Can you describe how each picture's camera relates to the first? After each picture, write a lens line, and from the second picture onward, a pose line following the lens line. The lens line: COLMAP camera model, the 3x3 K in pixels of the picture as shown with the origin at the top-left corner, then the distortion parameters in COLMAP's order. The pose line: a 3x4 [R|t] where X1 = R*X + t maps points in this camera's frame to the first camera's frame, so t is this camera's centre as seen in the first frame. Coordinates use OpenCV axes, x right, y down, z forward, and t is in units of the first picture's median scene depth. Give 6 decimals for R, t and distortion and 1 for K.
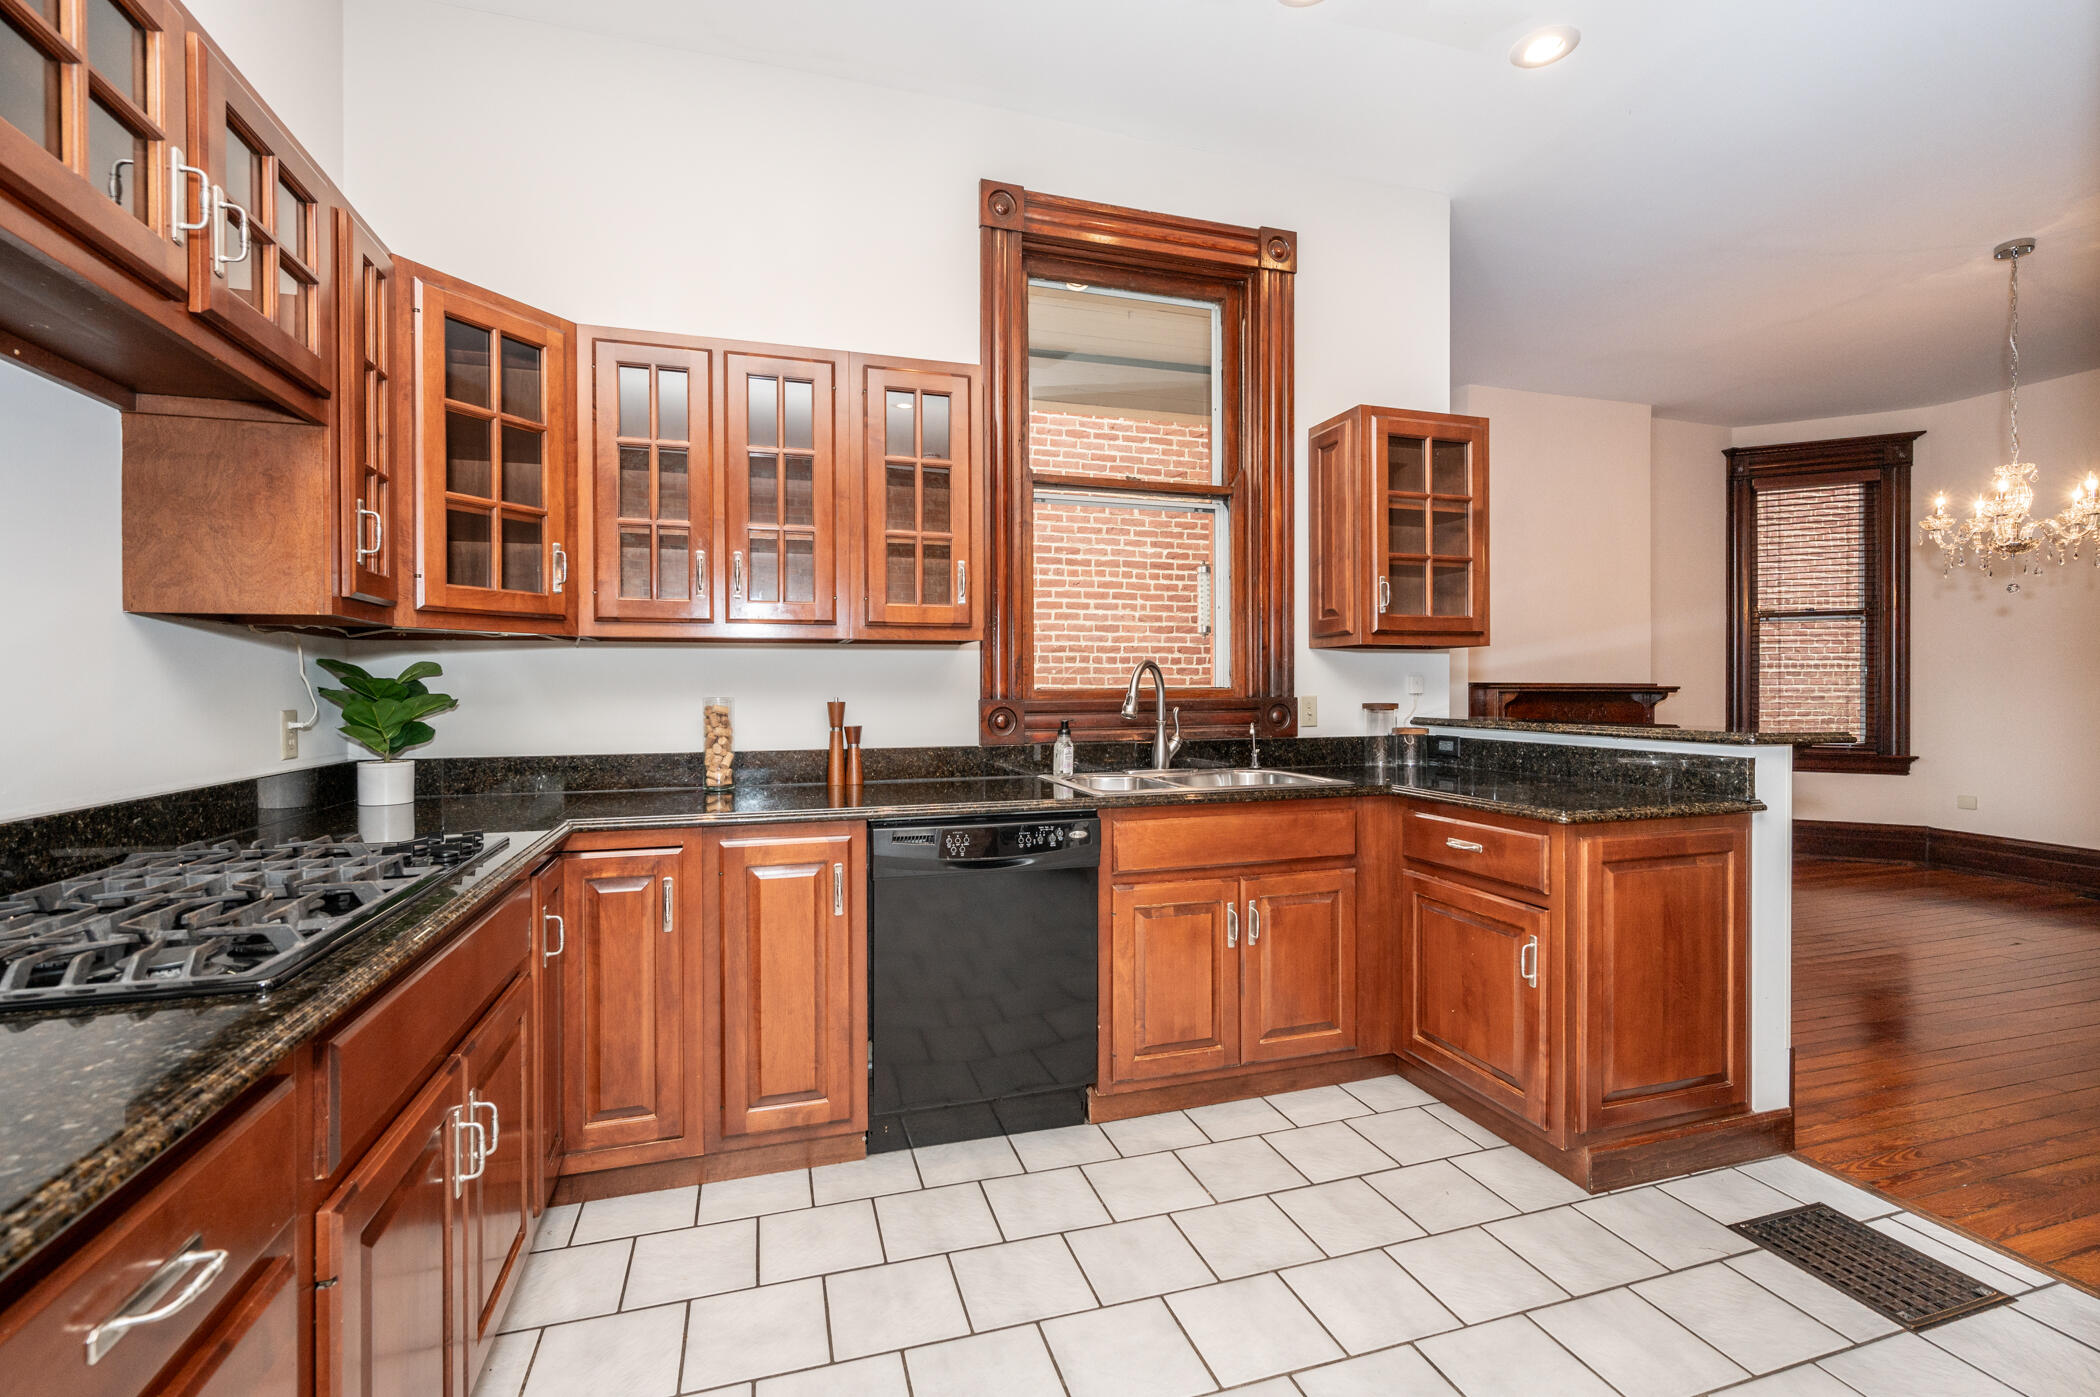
lens RADIAL K [[935.6, 0, 1050.7], [0, 935.6, 682.4], [0, 0, 1]] dist [-0.000831, -0.001035]
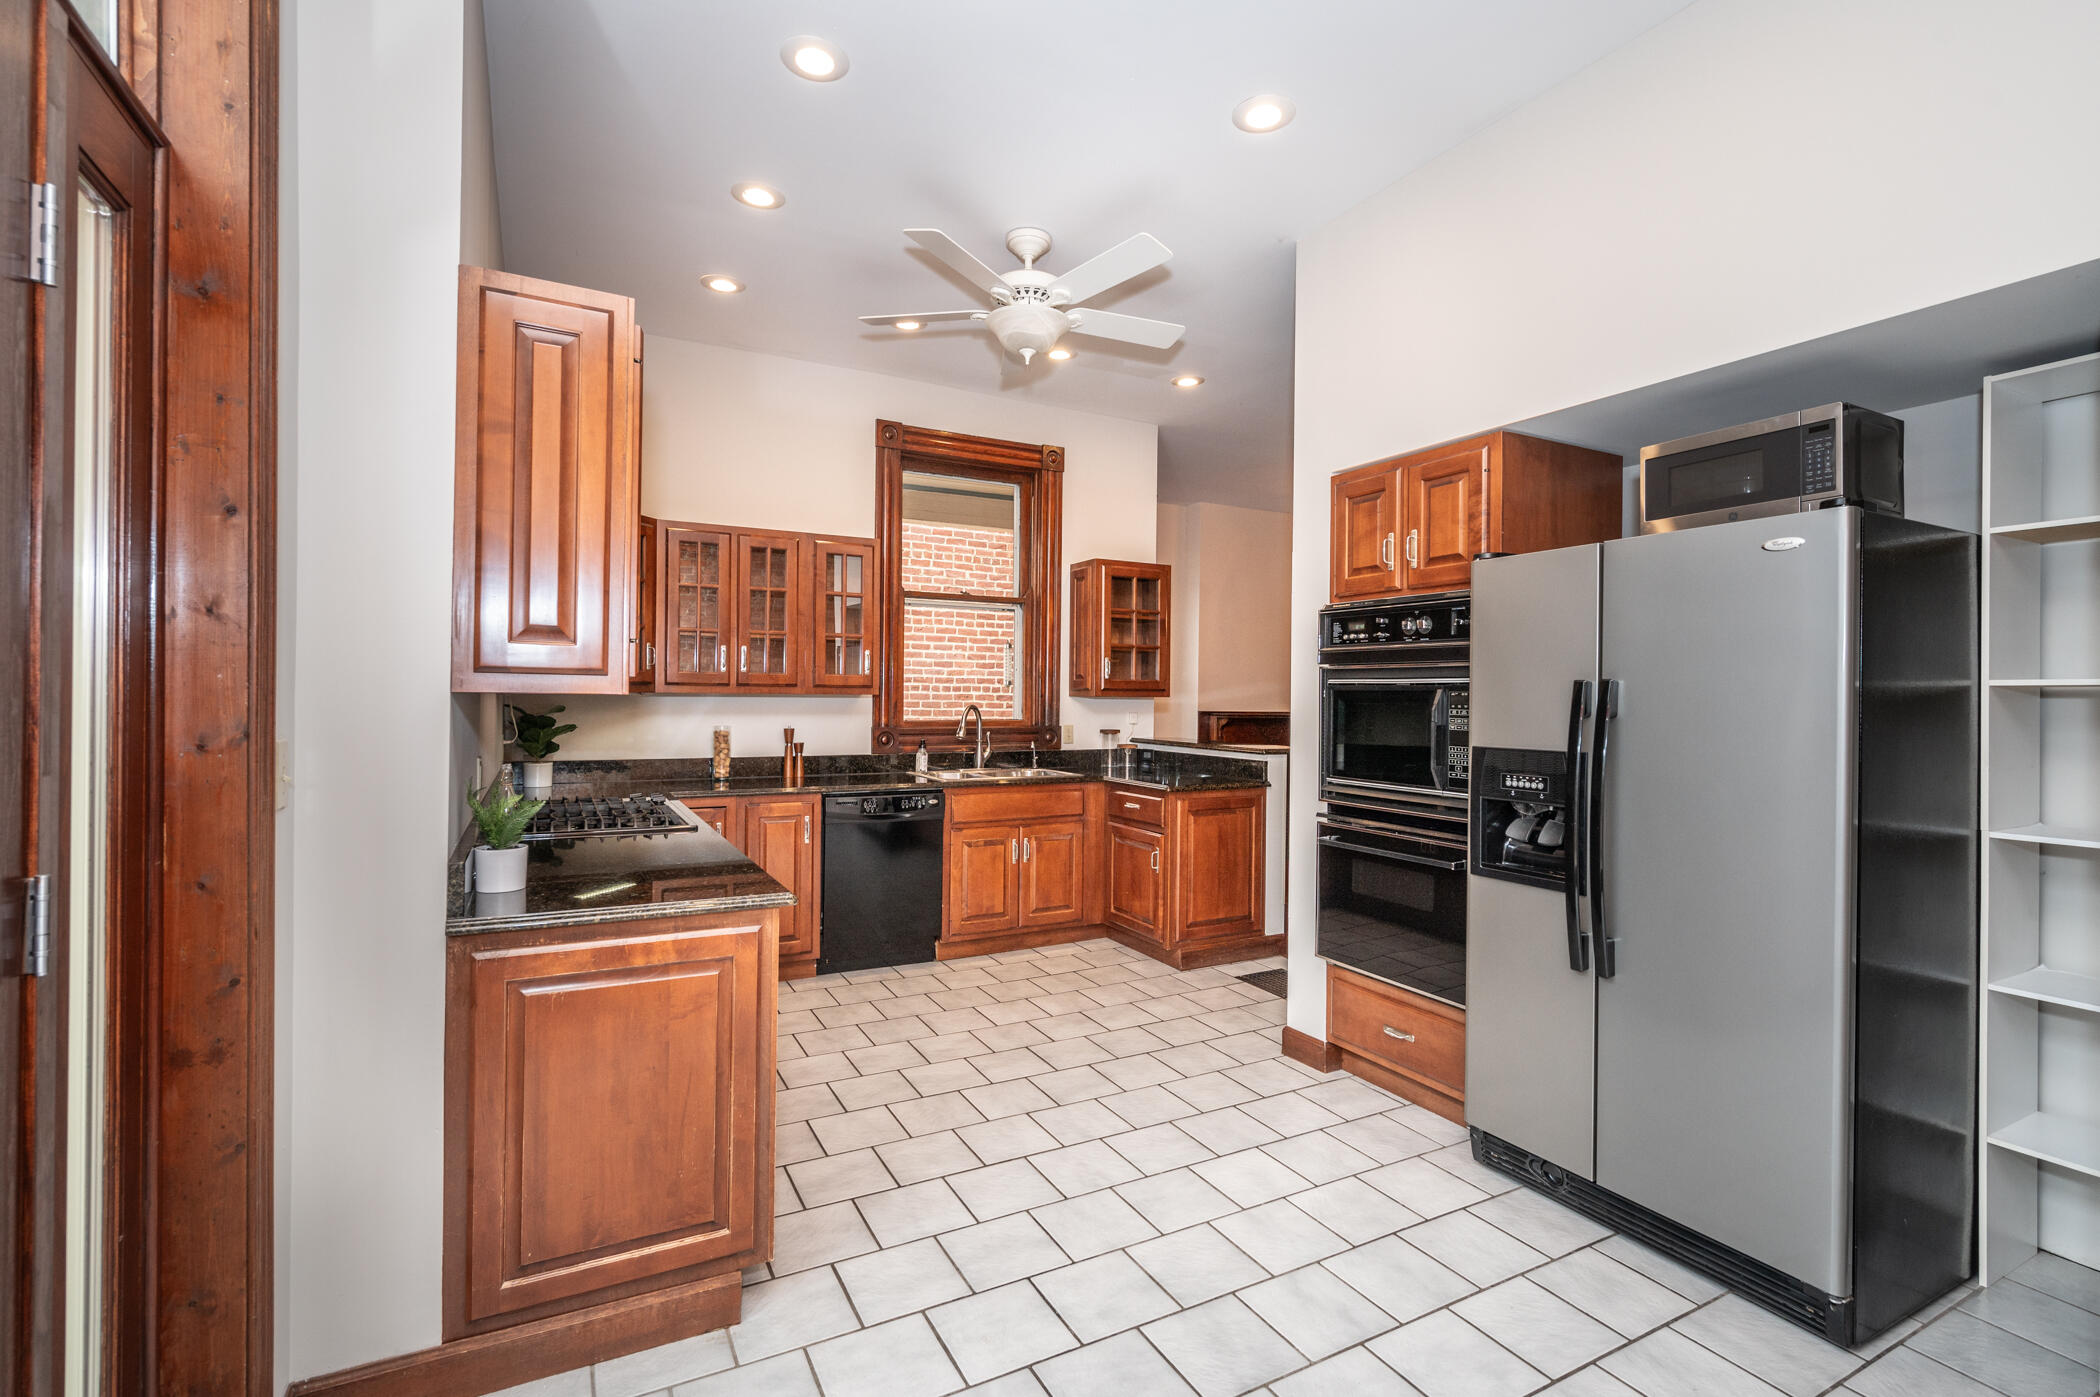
lens RADIAL K [[935.6, 0, 1044.1], [0, 935.6, 699.2], [0, 0, 1]] dist [-0.000831, -0.001035]
pose [[0.984712, 0.012183, 0.173765, -0.068615], [-0.013528, 0.999887, 0.006563, -0.050321], [-0.173665, -0.008813, 0.984765, -0.761952]]
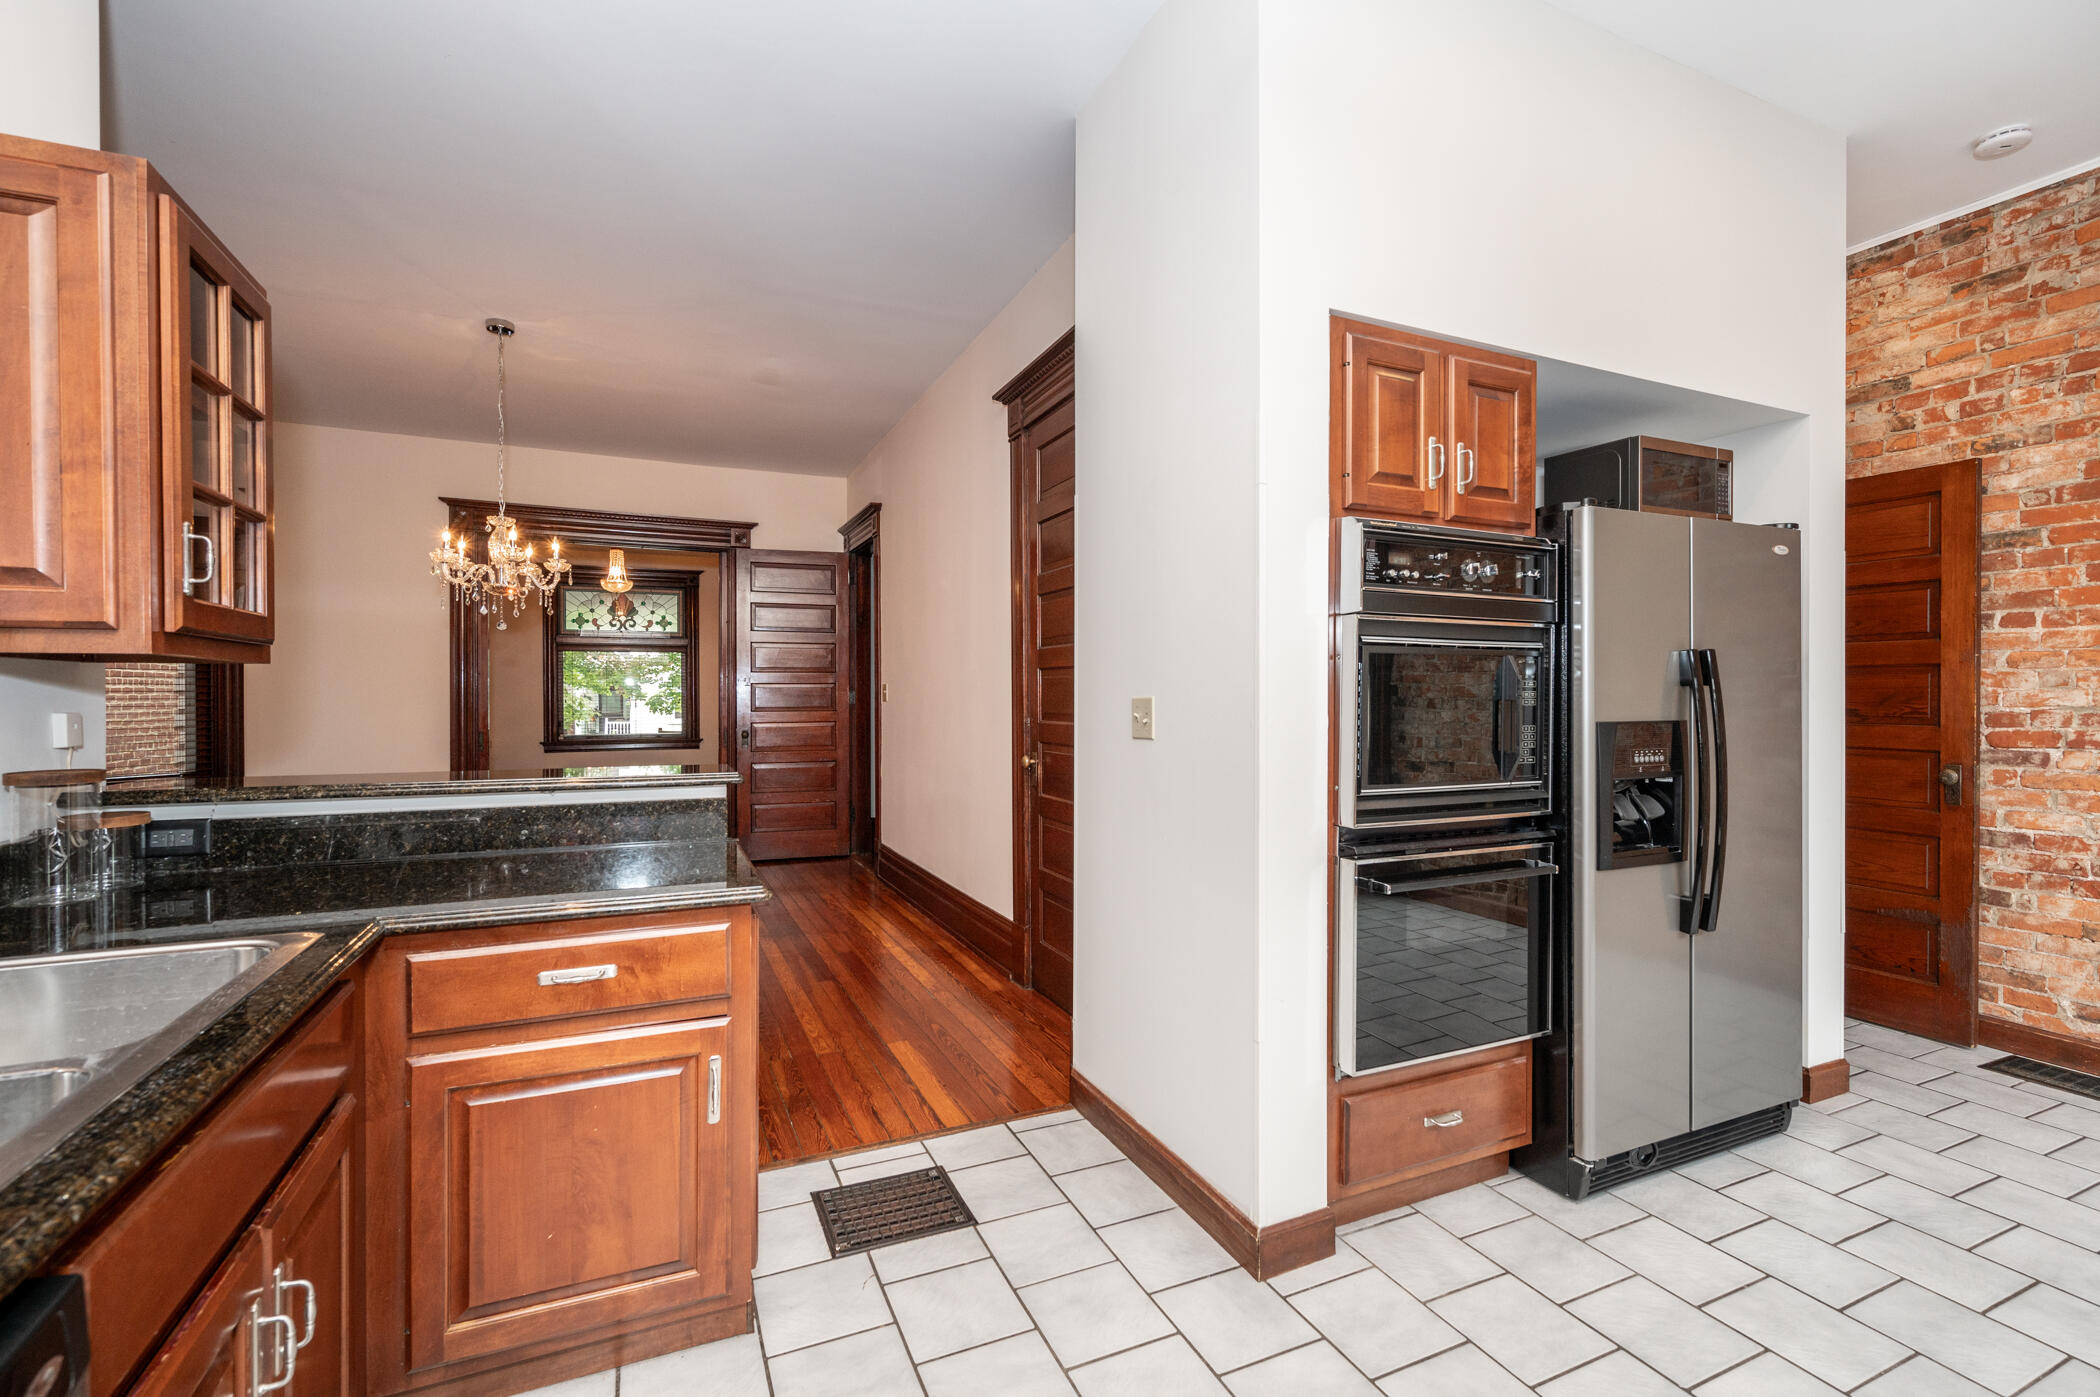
lens RADIAL K [[935.6, 0, 980.2], [0, 935.6, 696.4], [0, 0, 1]] dist [-0.000831, -0.001035]
pose [[-0.110601, -0.003872, 0.993857, -0.220949], [-0.004568, 0.999984, 0.003387, -0.025255], [-0.993854, -0.004165, -0.110617, 0.693396]]
